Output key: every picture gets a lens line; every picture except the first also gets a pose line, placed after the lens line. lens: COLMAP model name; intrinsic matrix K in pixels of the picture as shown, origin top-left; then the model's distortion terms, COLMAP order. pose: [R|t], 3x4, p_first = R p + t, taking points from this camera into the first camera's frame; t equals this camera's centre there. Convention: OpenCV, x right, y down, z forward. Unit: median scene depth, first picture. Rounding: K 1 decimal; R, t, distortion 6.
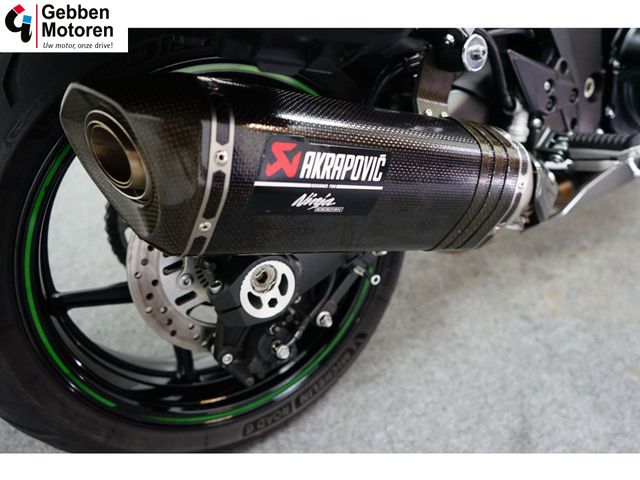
lens RADIAL K [[508.7, 0, 320.2], [0, 508.7, 238.6], [0, 0, 1]] dist [0.004084, -0.015037]
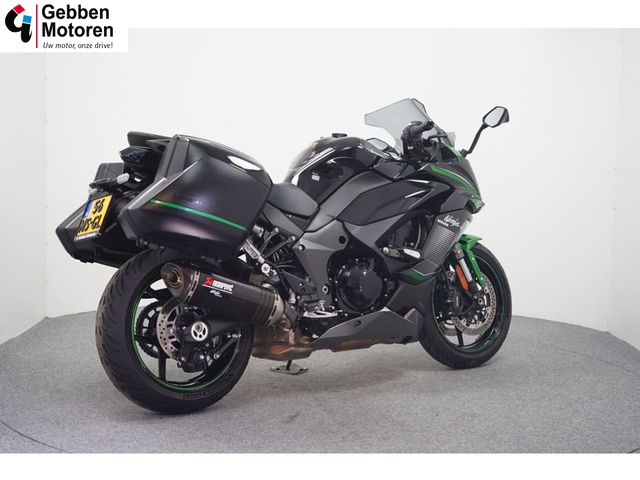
lens RADIAL K [[1037.3, 0, 320.1], [0, 1037.3, 239.8], [0, 0, 1]] dist [-0.042466, 0.000000]
pose [[0.997059, 0.050559, 0.057602, 0.252355], [-0.018154, 0.885963, -0.463400, 2.616379], [-0.074462, 0.460991, 0.884275, -5.140002]]
